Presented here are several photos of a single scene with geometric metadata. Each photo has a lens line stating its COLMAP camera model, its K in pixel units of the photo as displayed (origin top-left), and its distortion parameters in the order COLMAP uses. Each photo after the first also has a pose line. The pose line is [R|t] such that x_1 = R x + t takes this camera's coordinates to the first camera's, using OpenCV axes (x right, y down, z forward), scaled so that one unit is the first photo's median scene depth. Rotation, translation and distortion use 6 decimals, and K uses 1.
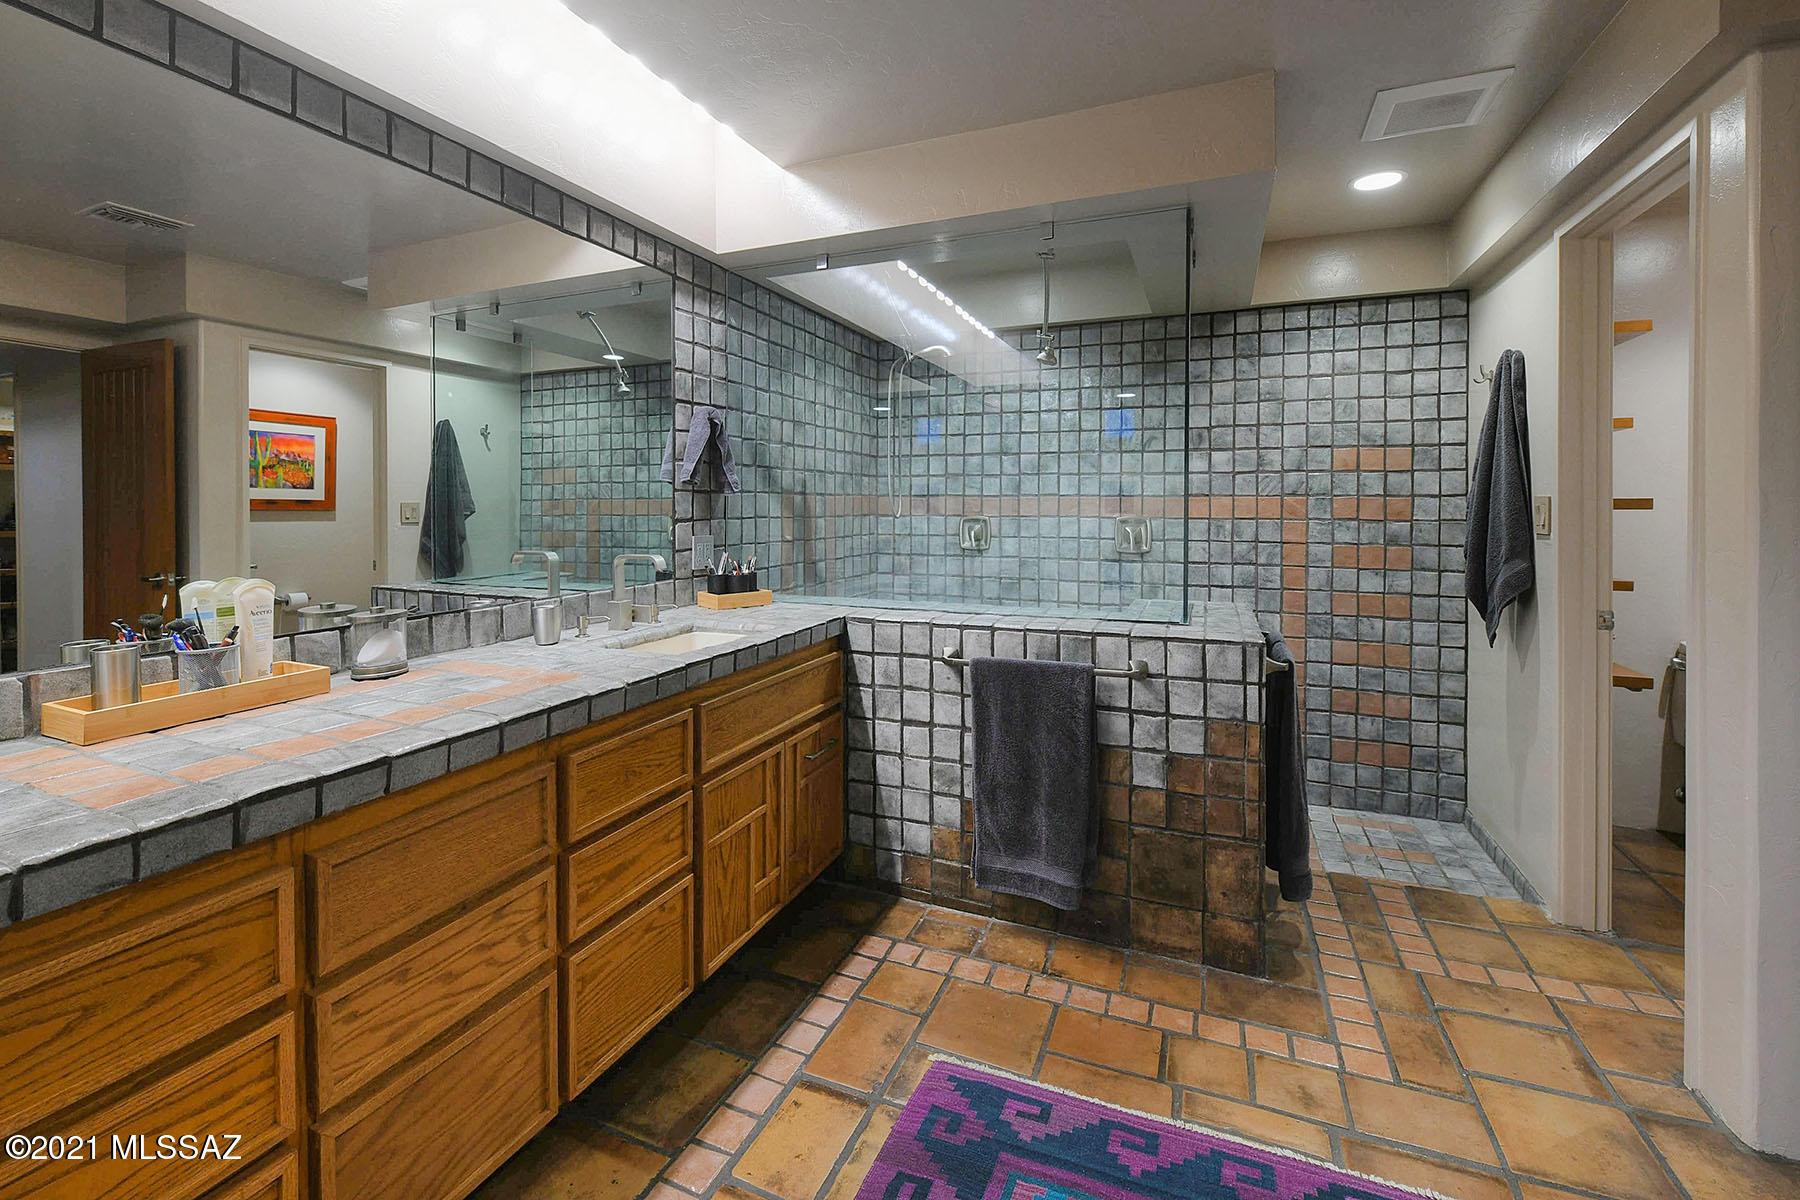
lens RADIAL K [[790.8, 0, 894.2], [0, 790.8, 604.0], [0, 0, 1]] dist [-0.005878, -0.001008]
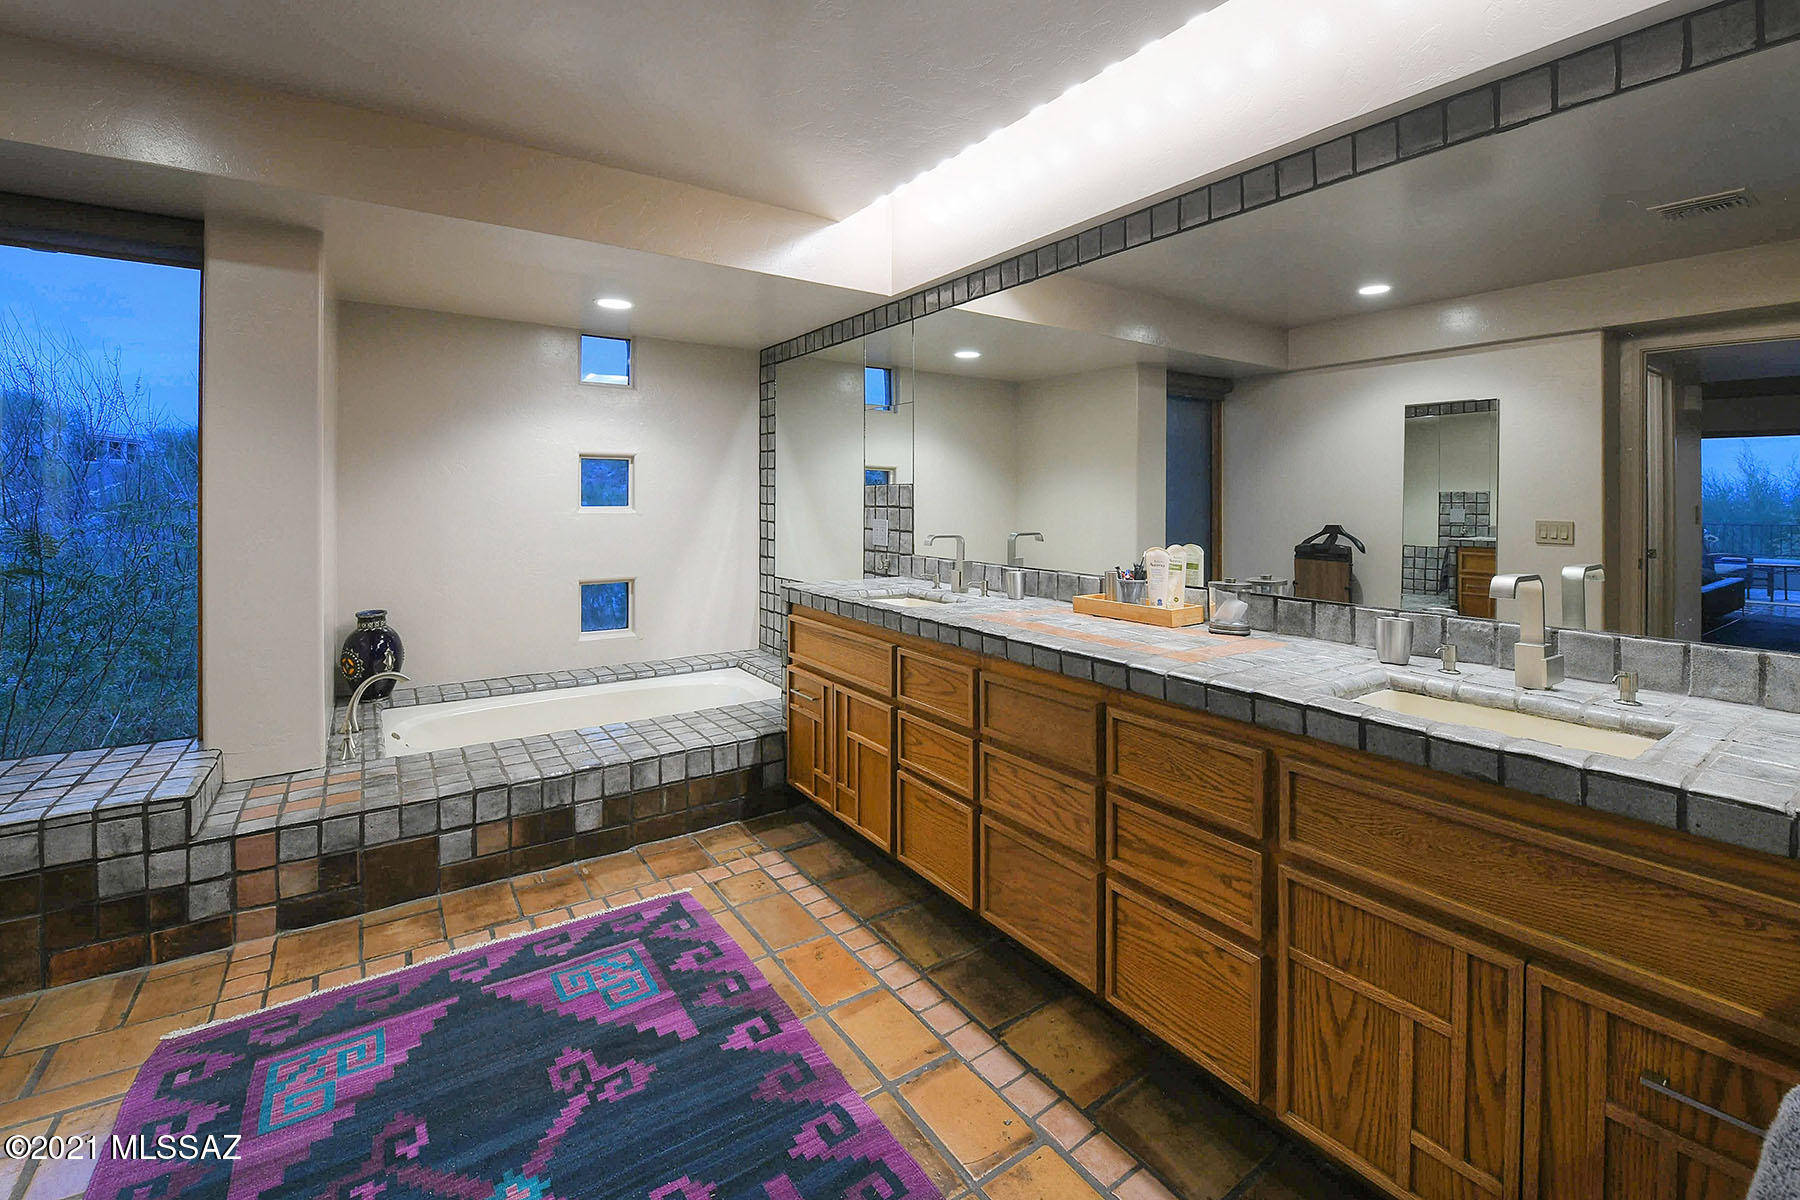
lens RADIAL K [[790.8, 0, 898.4], [0, 790.8, 595.3], [0, 0, 1]] dist [-0.005878, -0.001008]
pose [[-0.546515, 0.103019, -0.831089, 0.661202], [-0.116750, 0.973341, 0.197426, -0.151824], [0.829271, 0.204926, -0.519918, 1.195023]]
